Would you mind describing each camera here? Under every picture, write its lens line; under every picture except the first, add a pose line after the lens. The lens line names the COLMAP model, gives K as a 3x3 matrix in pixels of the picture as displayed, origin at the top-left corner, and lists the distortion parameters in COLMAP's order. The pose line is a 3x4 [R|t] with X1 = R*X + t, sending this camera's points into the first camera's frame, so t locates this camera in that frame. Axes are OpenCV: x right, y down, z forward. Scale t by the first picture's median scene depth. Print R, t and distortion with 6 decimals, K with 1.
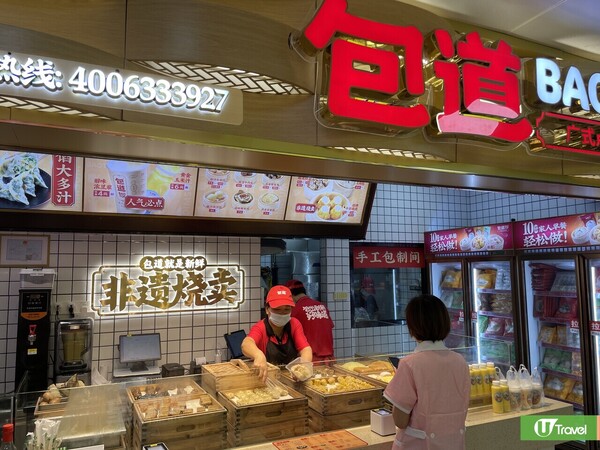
lens RADIAL K [[459.5, 0, 299.0], [0, 459.5, 220.9], [0, 0, 1]] dist [0.072075, -0.111528]
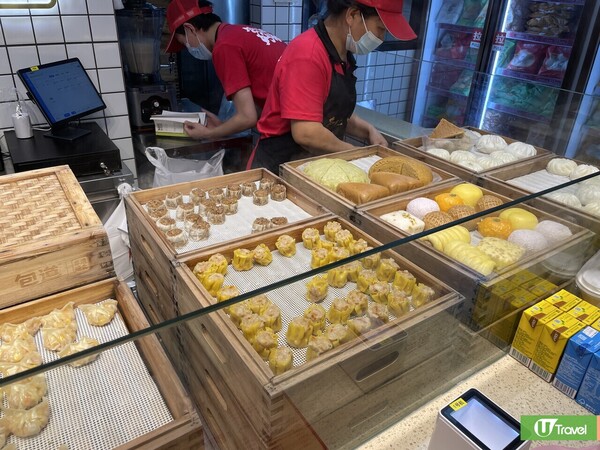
lens RADIAL K [[459.5, 0, 299.0], [0, 459.5, 220.9], [0, 0, 1]] dist [0.072075, -0.111528]
pose [[0.987911, -0.025709, 0.152877, 0.017700], [-0.064002, 0.830543, 0.553265, 0.081476], [-0.141195, -0.556361, 0.818857, 0.403628]]
